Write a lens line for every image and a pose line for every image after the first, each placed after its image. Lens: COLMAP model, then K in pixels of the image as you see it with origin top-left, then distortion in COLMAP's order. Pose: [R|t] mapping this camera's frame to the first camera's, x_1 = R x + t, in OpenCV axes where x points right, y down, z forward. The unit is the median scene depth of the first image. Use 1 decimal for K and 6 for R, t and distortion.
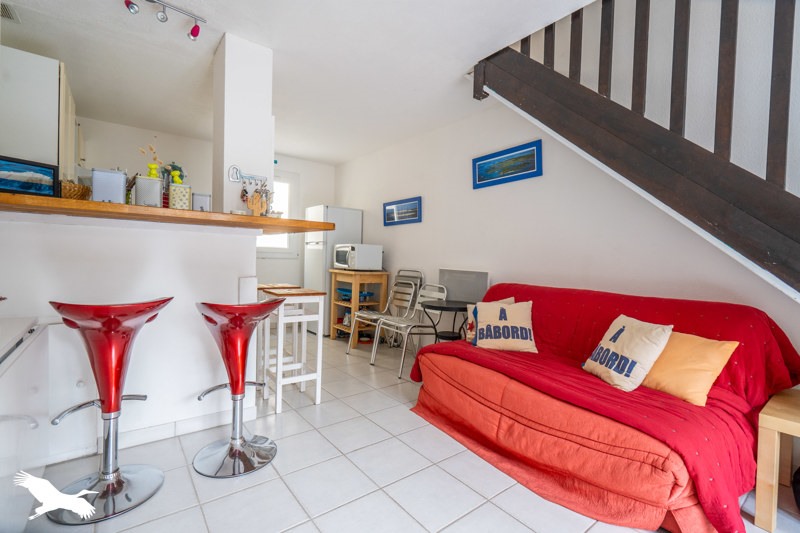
lens RADIAL K [[362.8, 0, 400.0], [0, 362.8, 266.5], [0, 0, 1]] dist [-0.000237, -0.000248]
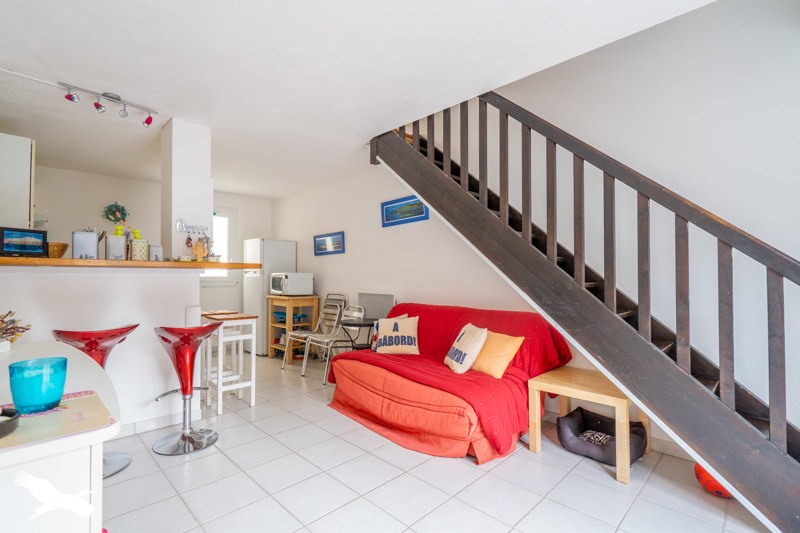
lens RADIAL K [[371.9, 0, 392.1], [0, 371.9, 271.4], [0, 0, 1]] dist [0.000670, 0.000530]
pose [[0.993486, -0.027586, 0.110566, 0.133168], [0.031816, 0.998820, -0.036680, -0.023136], [-0.109424, 0.039959, 0.993192, -0.374438]]
